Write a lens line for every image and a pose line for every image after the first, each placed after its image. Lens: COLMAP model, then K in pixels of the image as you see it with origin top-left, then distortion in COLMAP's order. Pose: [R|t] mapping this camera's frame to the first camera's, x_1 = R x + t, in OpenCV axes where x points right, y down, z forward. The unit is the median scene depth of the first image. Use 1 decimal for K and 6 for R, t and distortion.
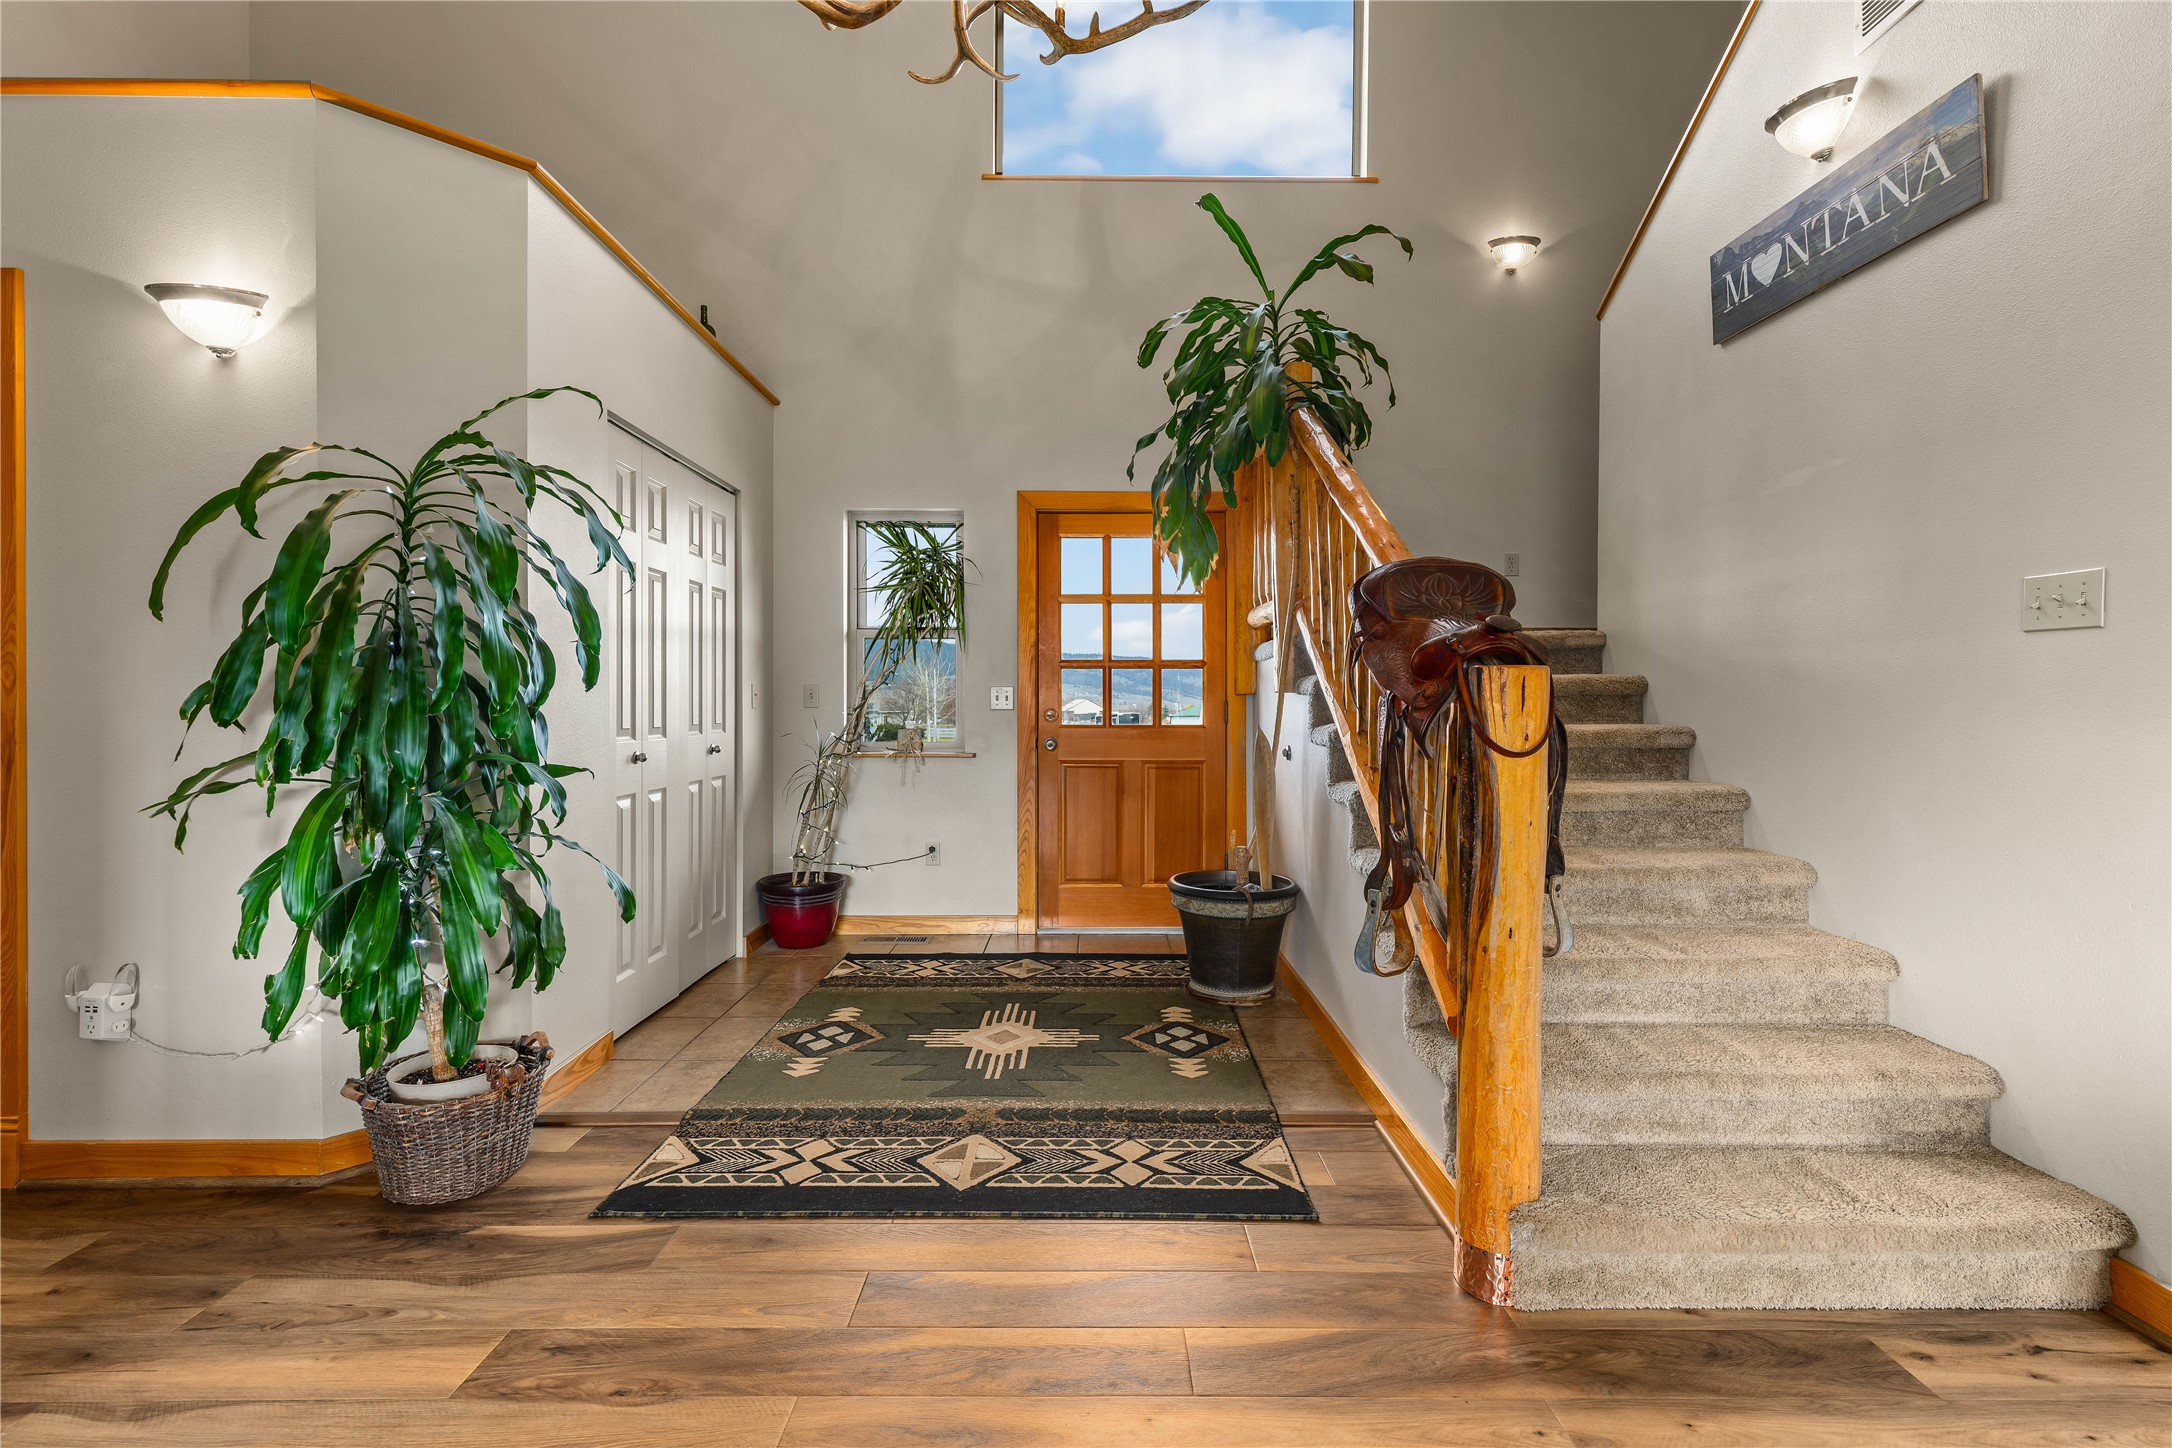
lens RADIAL K [[999.5, 0, 1114.0], [0, 999.5, 710.6], [0, 0, 1]] dist [0.008492, -0.002075]
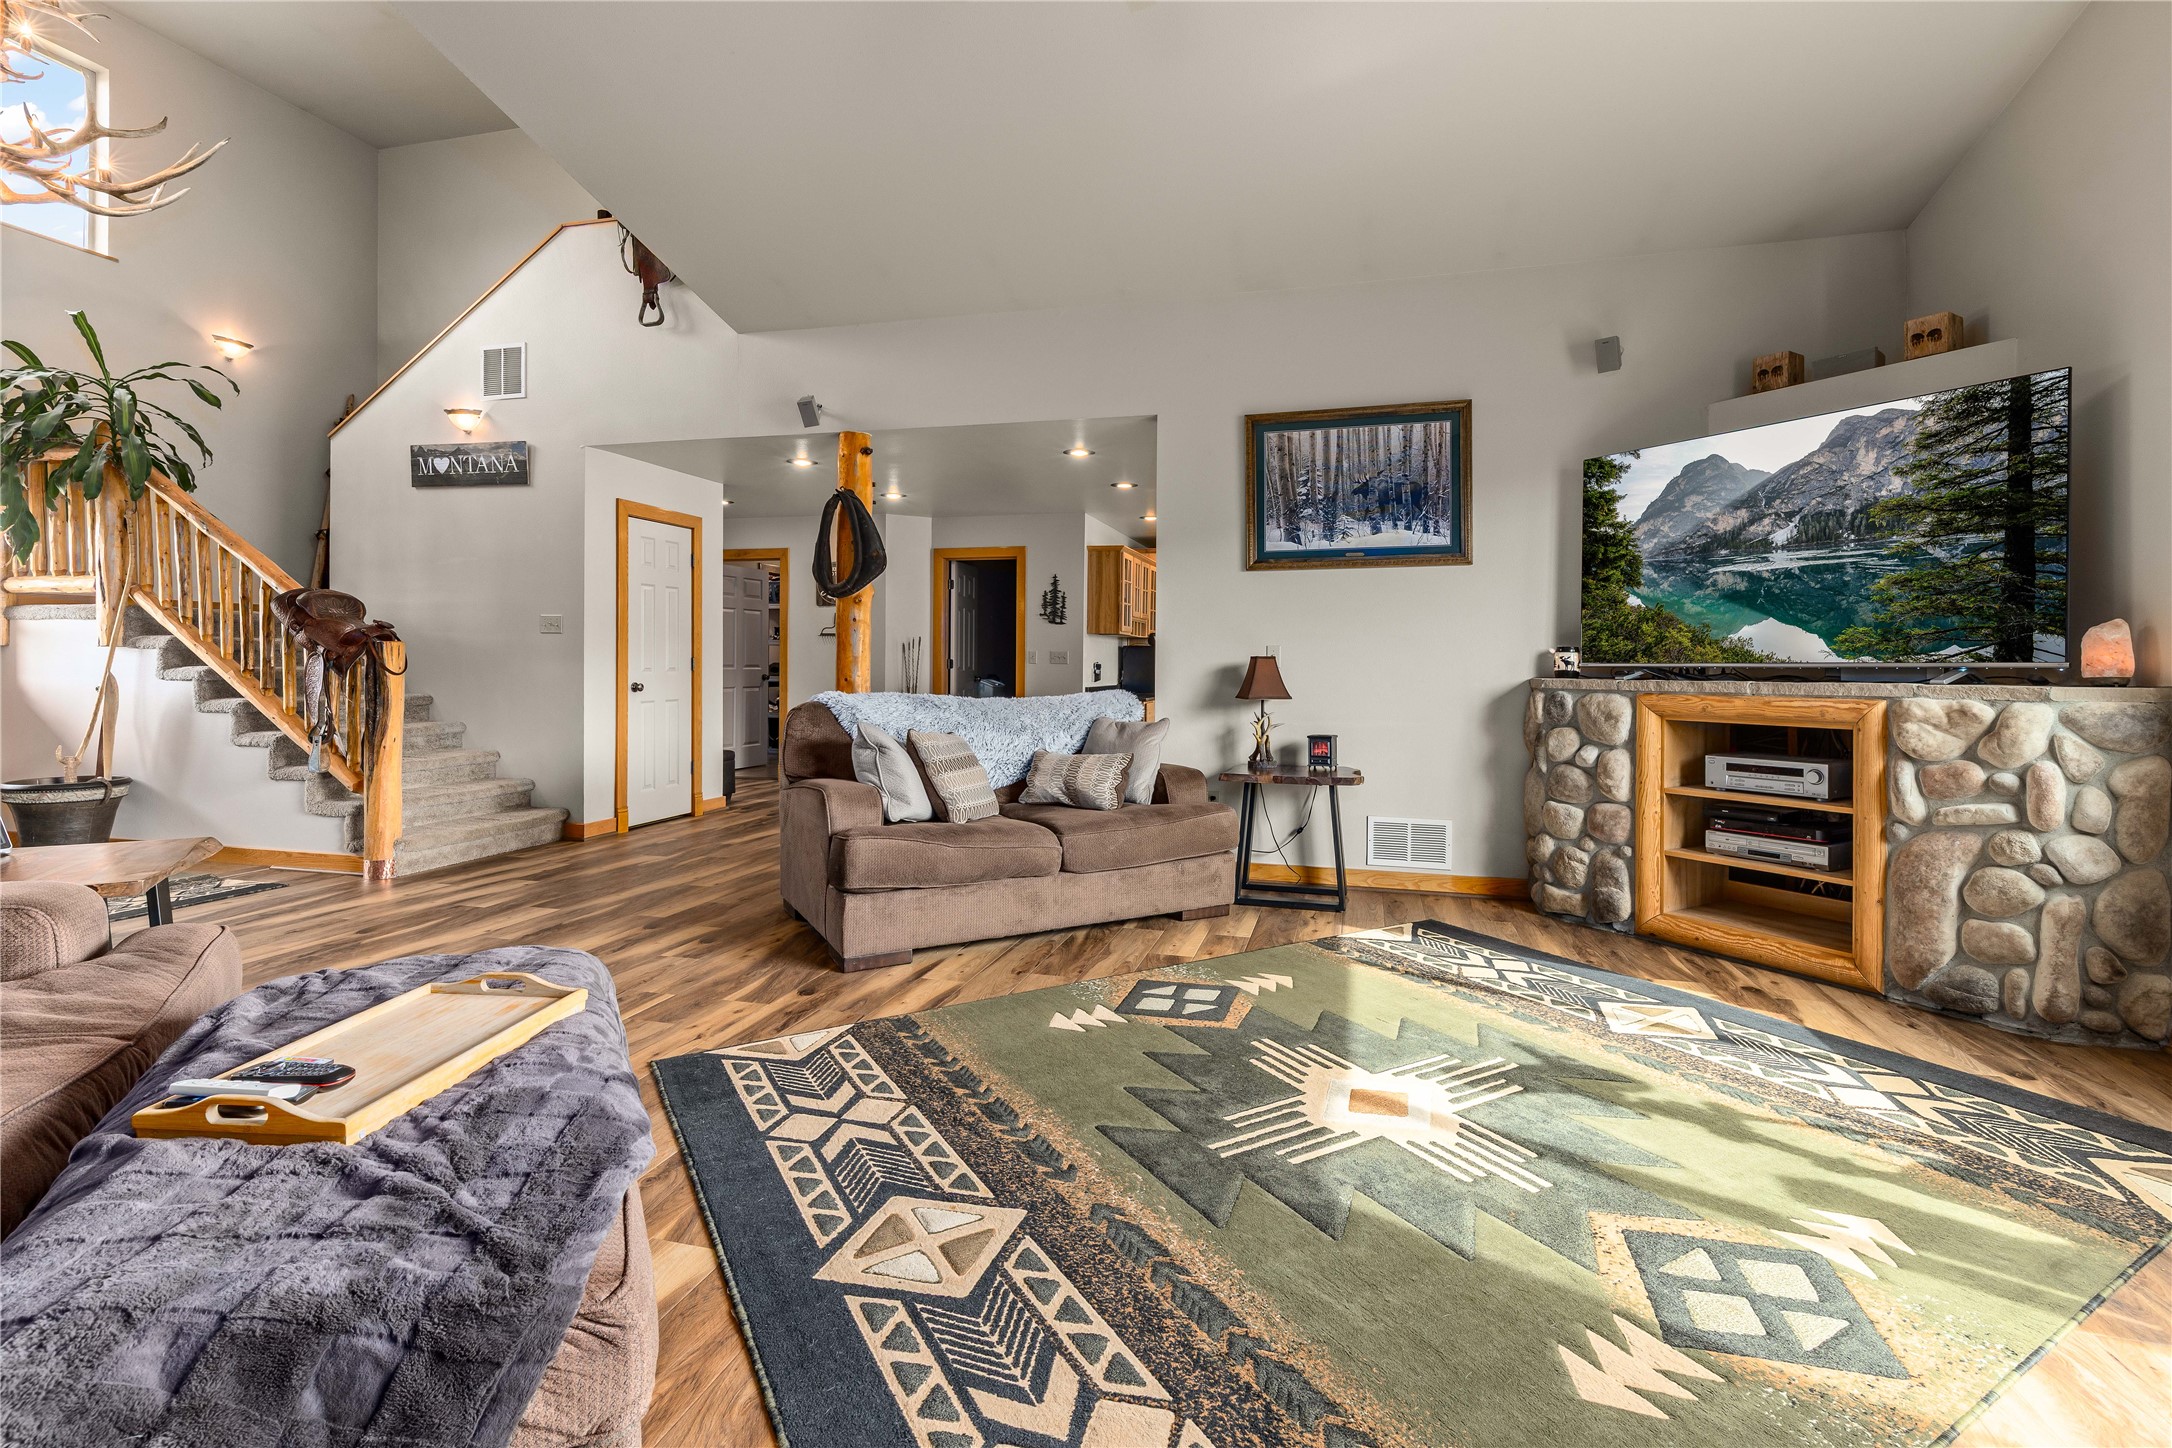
lens RADIAL K [[999.5, 0, 1094.3], [0, 999.5, 663.2], [0, 0, 1]] dist [0.008492, -0.002075]
pose [[0.282008, -0.000375, 0.959412, -1.240503], [0.000474, 1.000000, 0.000251, 0.010506], [-0.959412, 0.000384, 0.282009, -1.184073]]
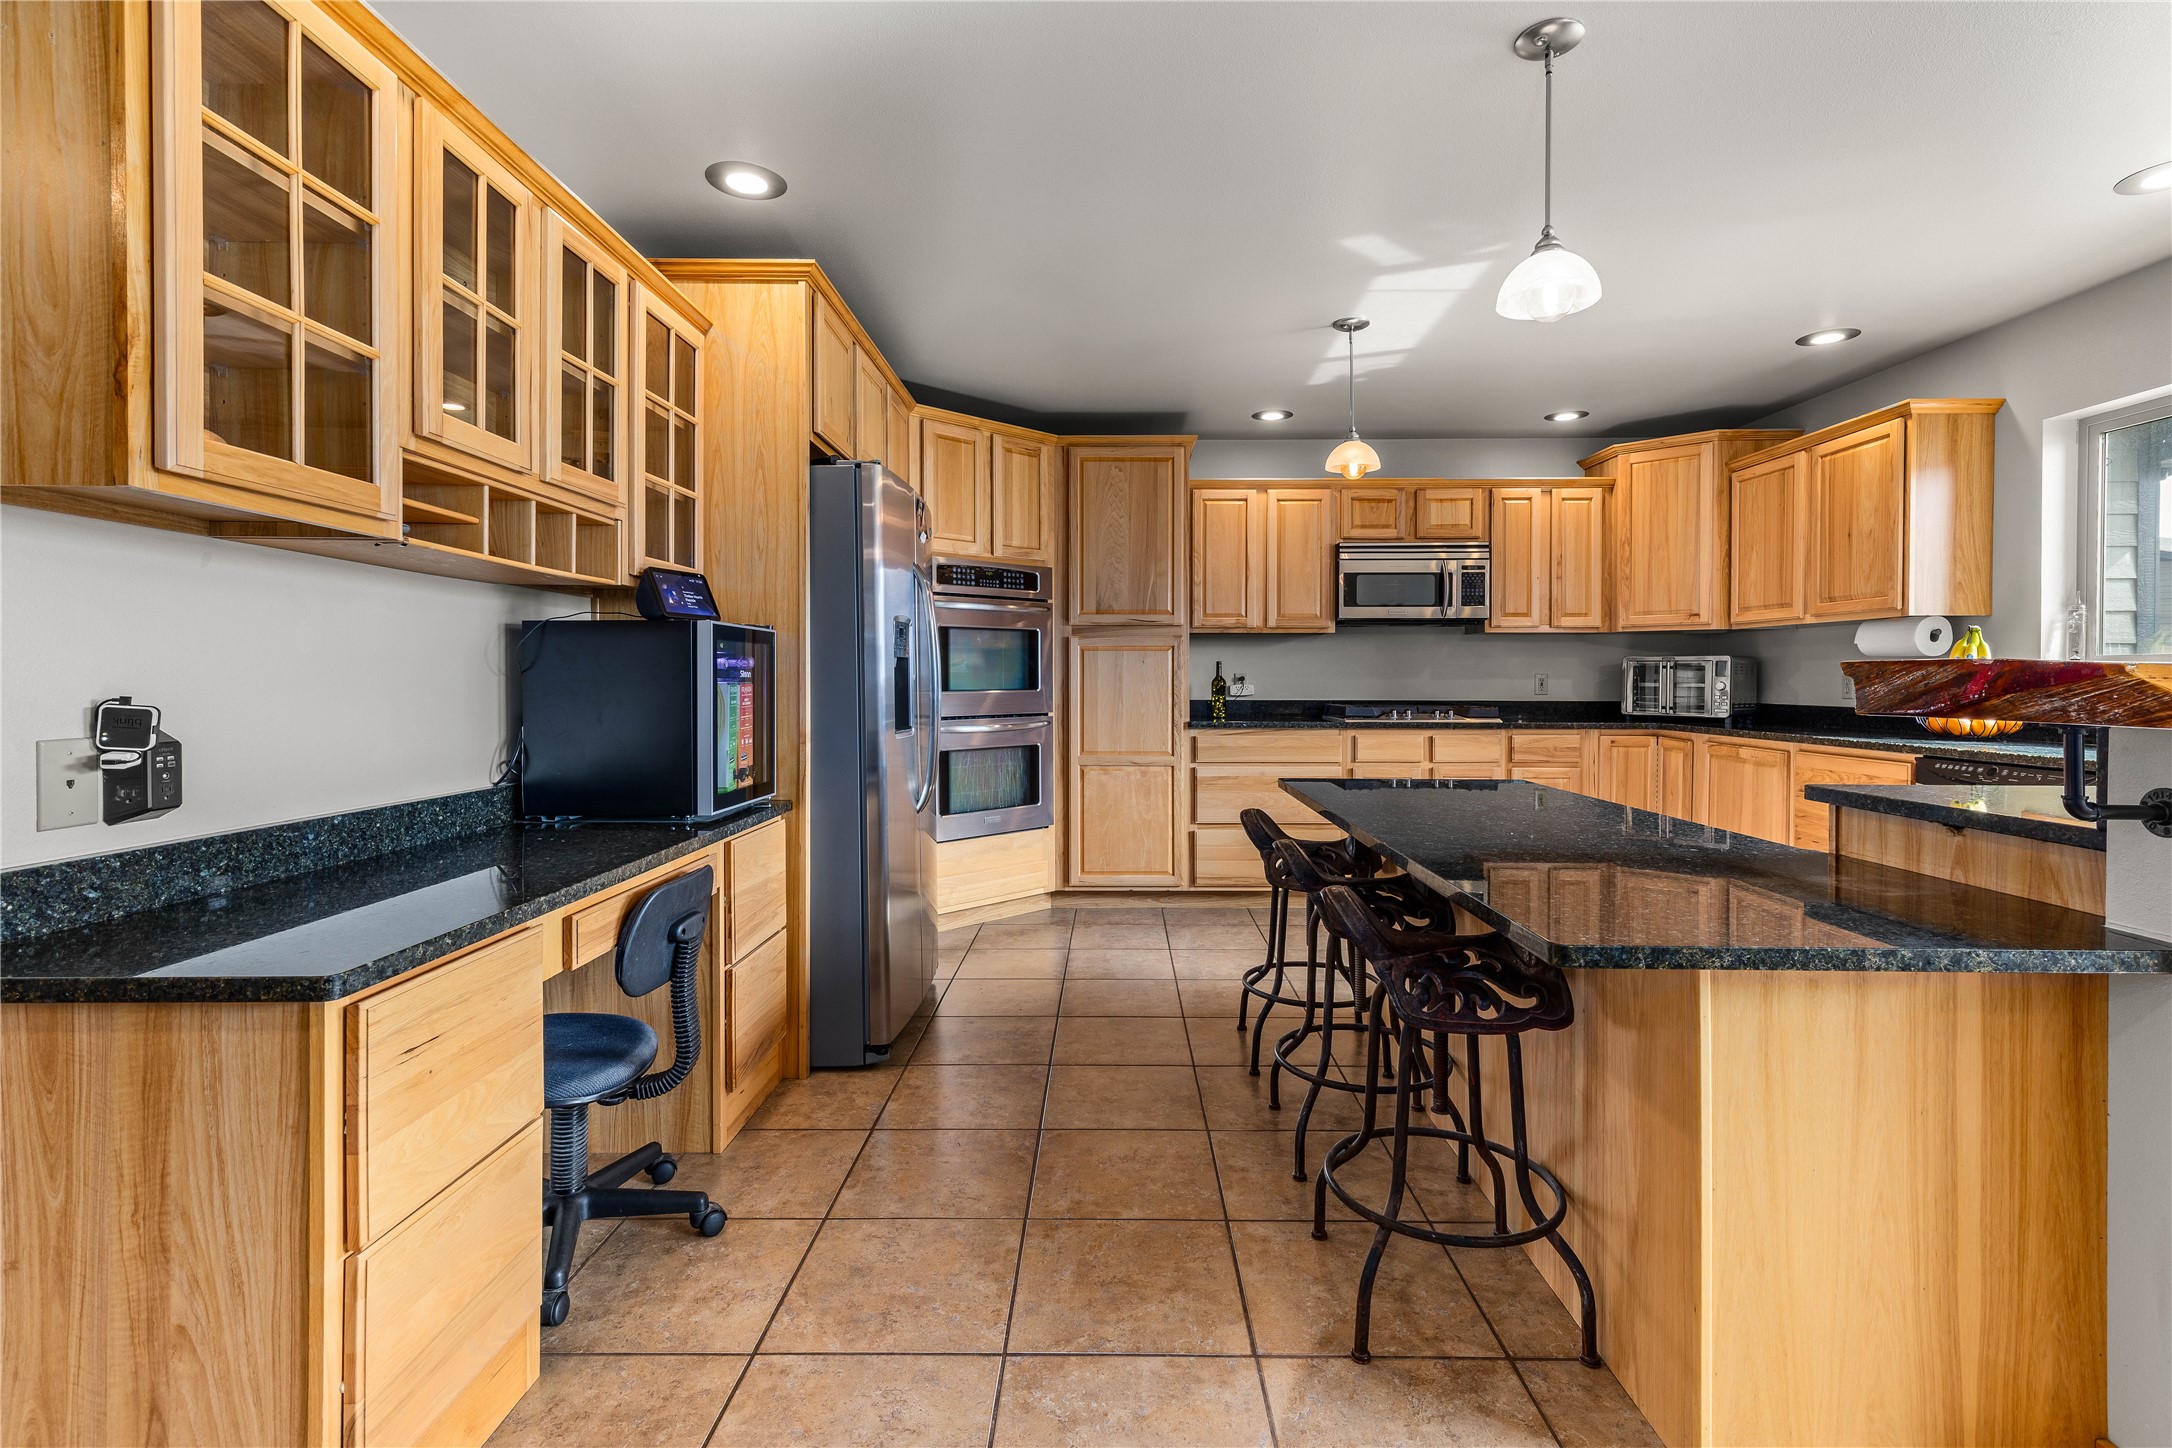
lens RADIAL K [[999.5, 0, 1095.1], [0, 999.5, 690.9], [0, 0, 1]] dist [0.008492, -0.002075]
pose [[0.032426, -0.011892, 0.999403, 1.621216], [0.007639, 0.999903, 0.011650, 0.002673], [-0.999445, 0.007257, 0.032513, -0.755362]]
